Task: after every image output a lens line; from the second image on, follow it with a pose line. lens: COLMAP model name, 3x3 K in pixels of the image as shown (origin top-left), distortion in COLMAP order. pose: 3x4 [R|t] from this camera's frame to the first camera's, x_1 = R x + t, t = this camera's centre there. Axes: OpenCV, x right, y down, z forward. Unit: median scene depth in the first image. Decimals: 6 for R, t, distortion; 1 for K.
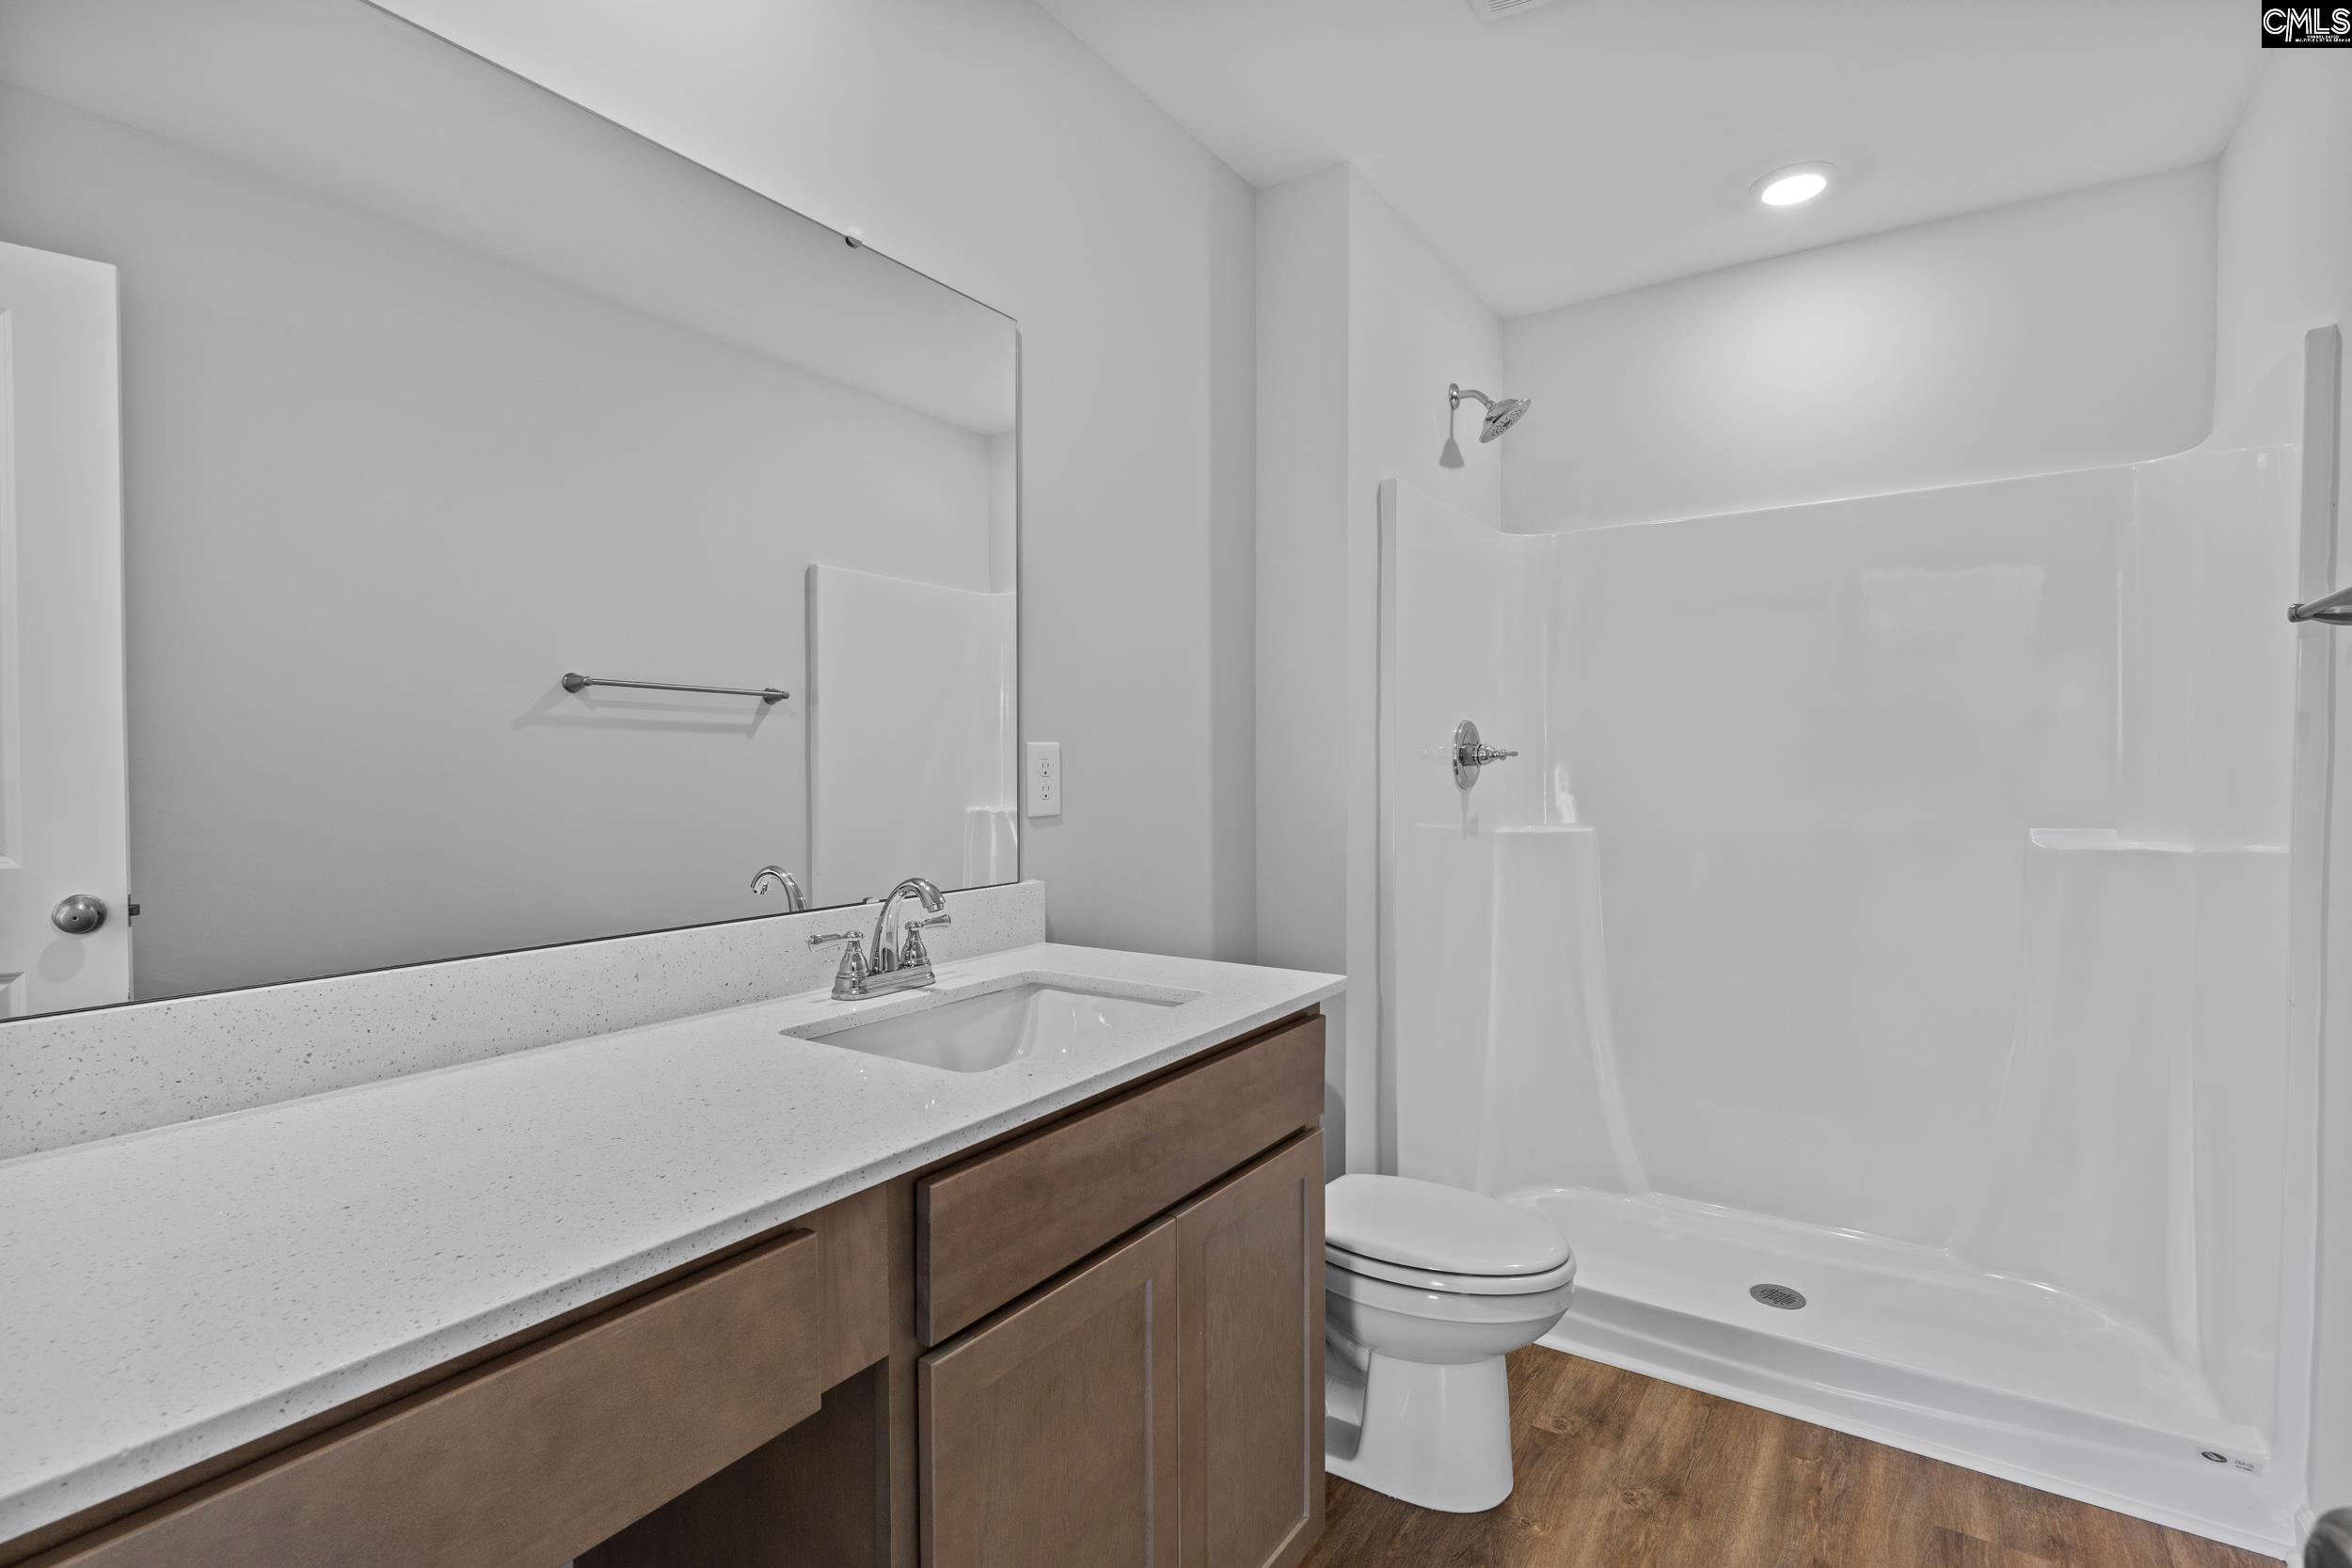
lens RADIAL K [[1060.6, 0, 1176.0], [0, 1060.6, 784.0], [0, 0, 1]] dist [-0.000445, 0.000117]
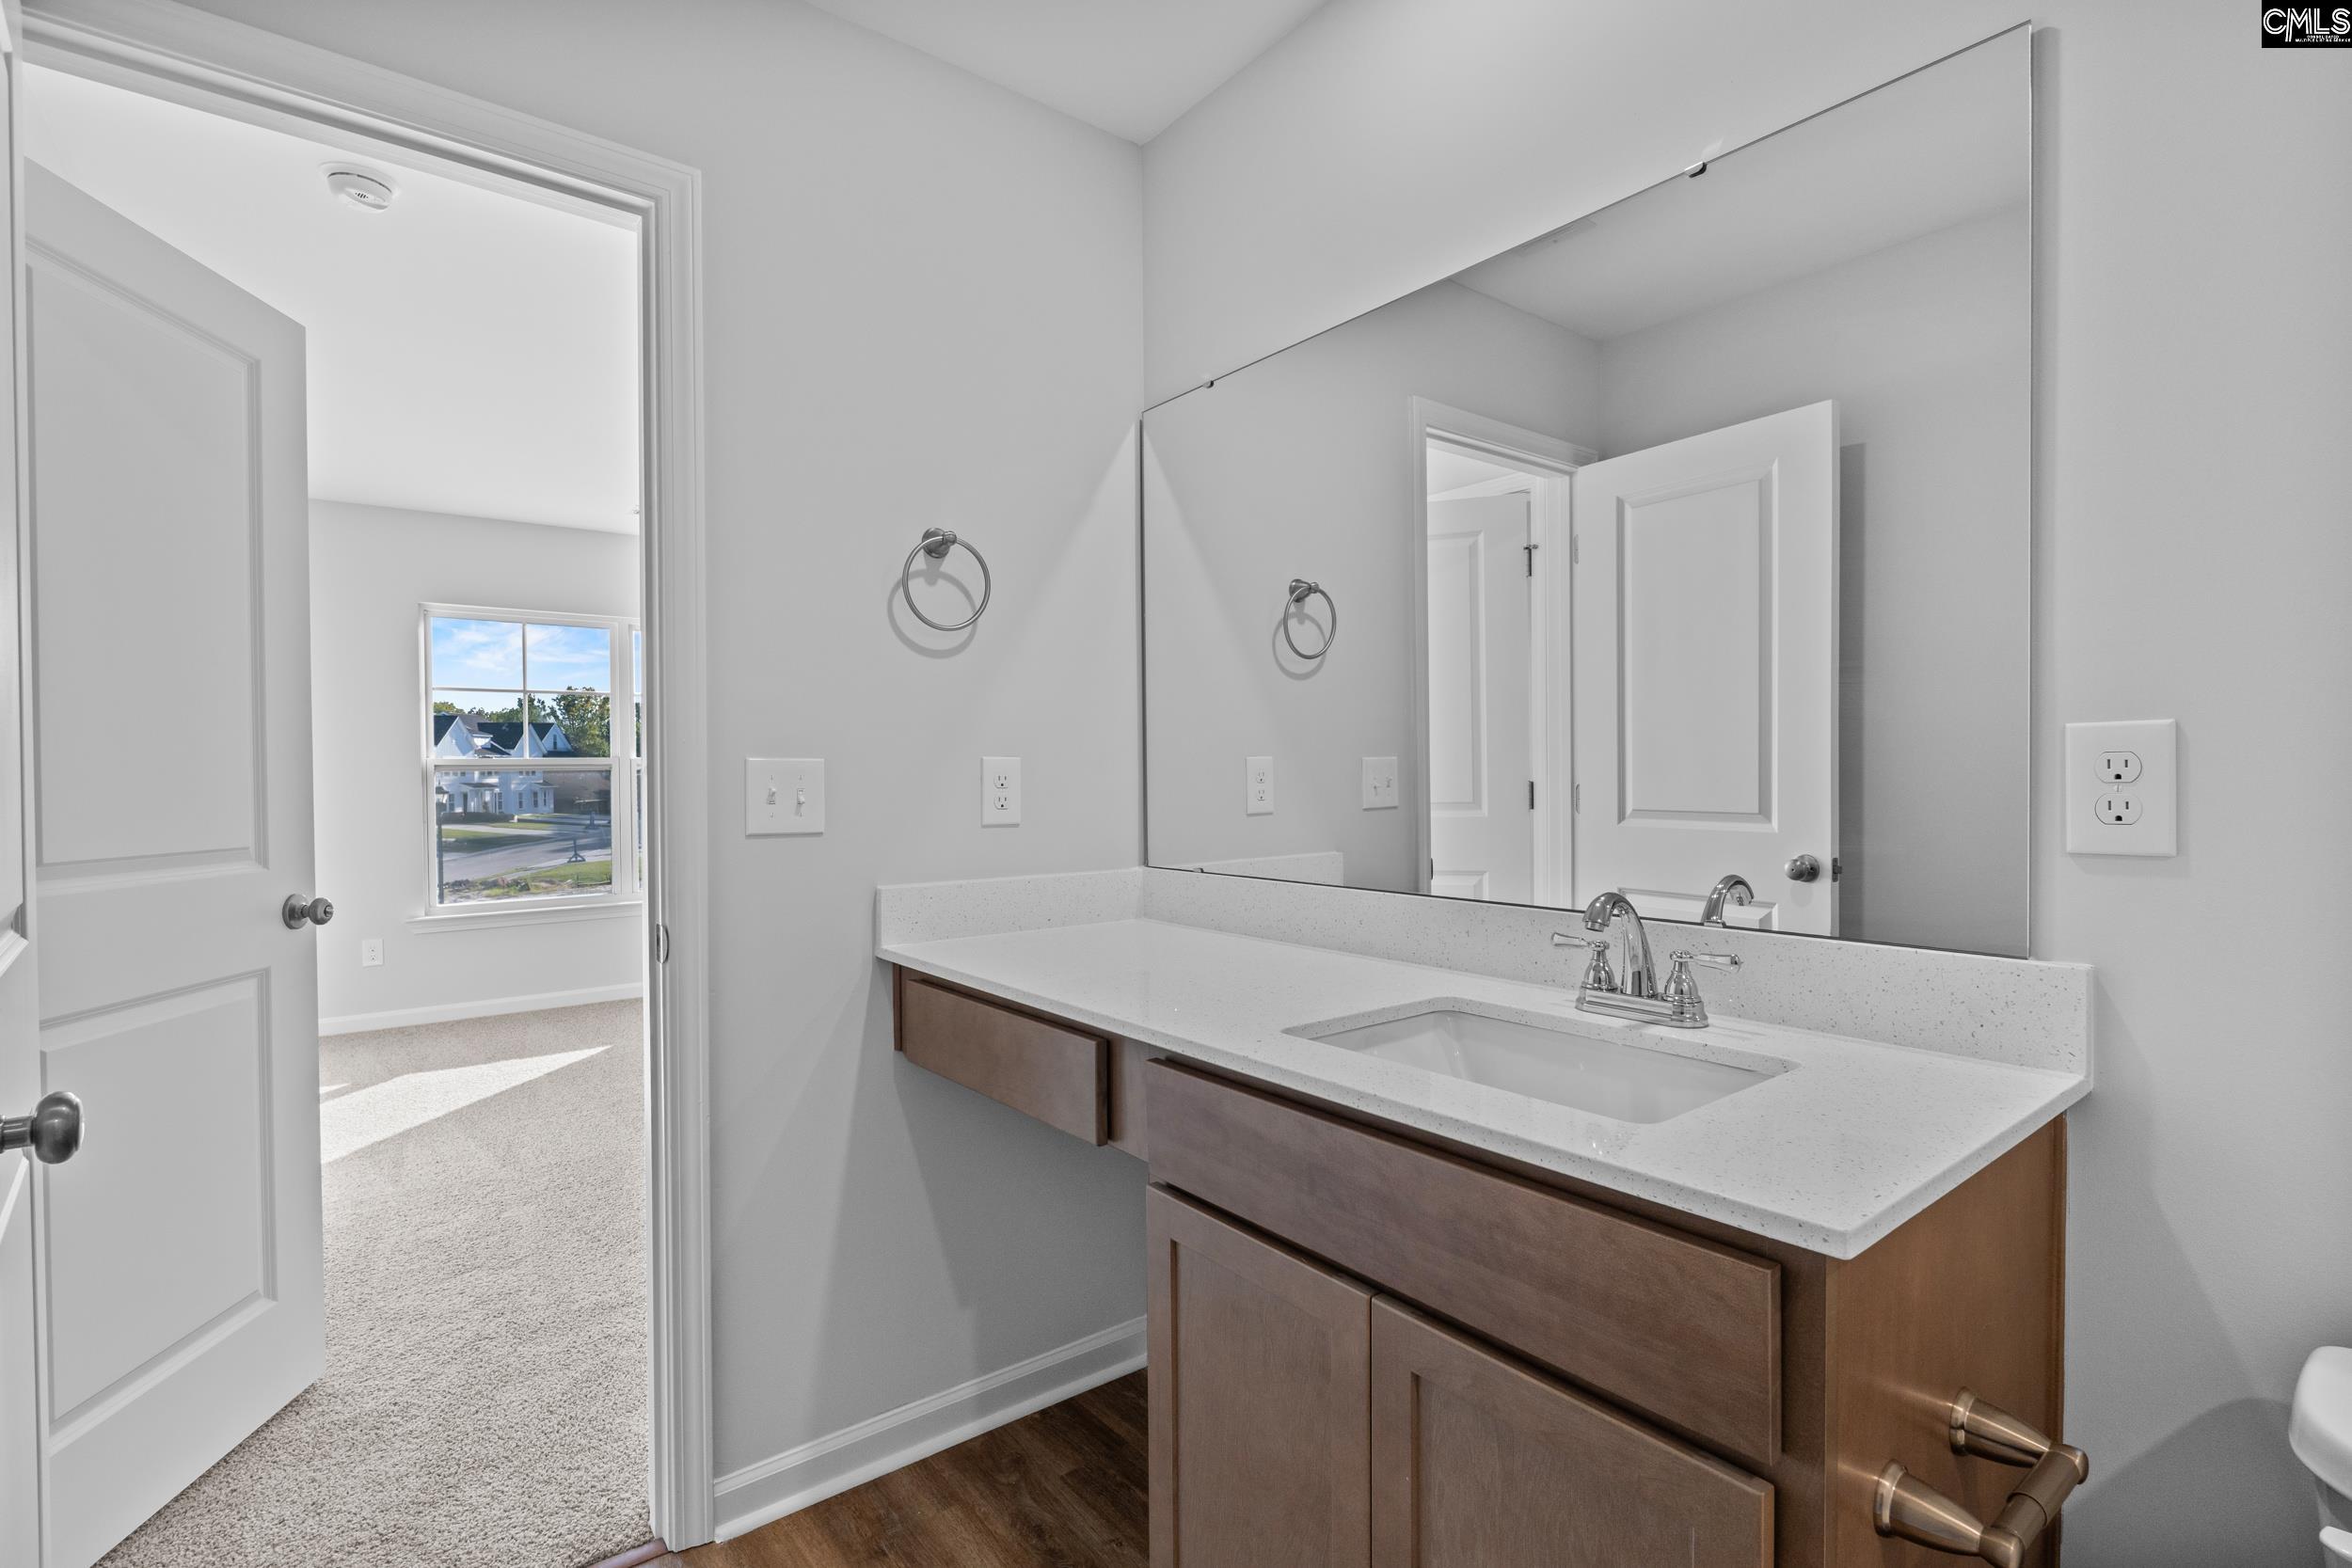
lens RADIAL K [[1107.1, 0, 1176.0], [0, 1107.1, 784.0], [0, 0, 1]] dist [-0.001334, -0.000136]
pose [[-0.285650, 0.027375, -0.957943, 0.914653], [-0.004185, 0.999547, 0.029812, -0.035295], [0.958325, 0.012525, -0.285406, 1.118341]]
